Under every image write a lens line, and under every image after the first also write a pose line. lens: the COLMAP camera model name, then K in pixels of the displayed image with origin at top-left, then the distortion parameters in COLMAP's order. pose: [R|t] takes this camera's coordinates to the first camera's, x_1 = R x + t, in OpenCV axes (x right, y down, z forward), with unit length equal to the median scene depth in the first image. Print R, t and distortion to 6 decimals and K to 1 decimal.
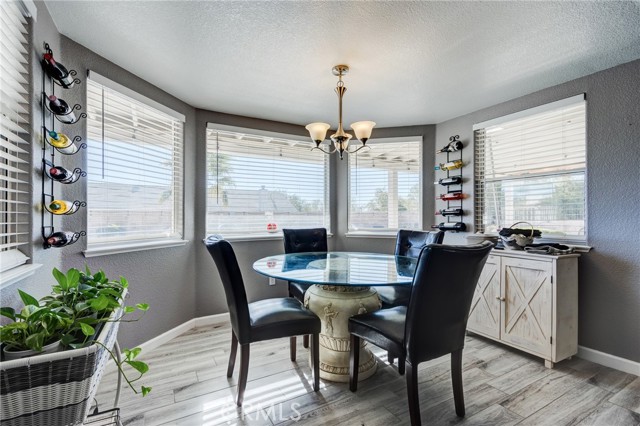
lens RADIAL K [[291.9, 0, 312.9], [0, 291.9, 217.0], [0, 0, 1]] dist [0.002345, -0.000535]
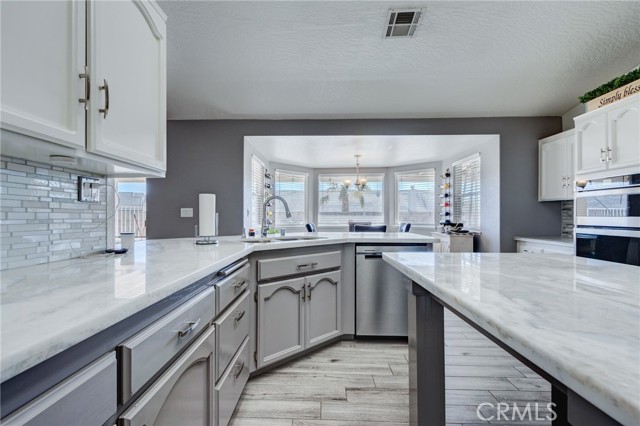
lens RADIAL K [[291.6, 0, 311.8], [0, 291.6, 217.4], [0, 0, 1]] dist [0.009464, 0.000107]
pose [[0.857435, 0.001904, -0.514589, 0.725430], [-0.000277, 0.999995, 0.003239, 0.000372], [0.514593, -0.002635, 0.857431, -0.914662]]
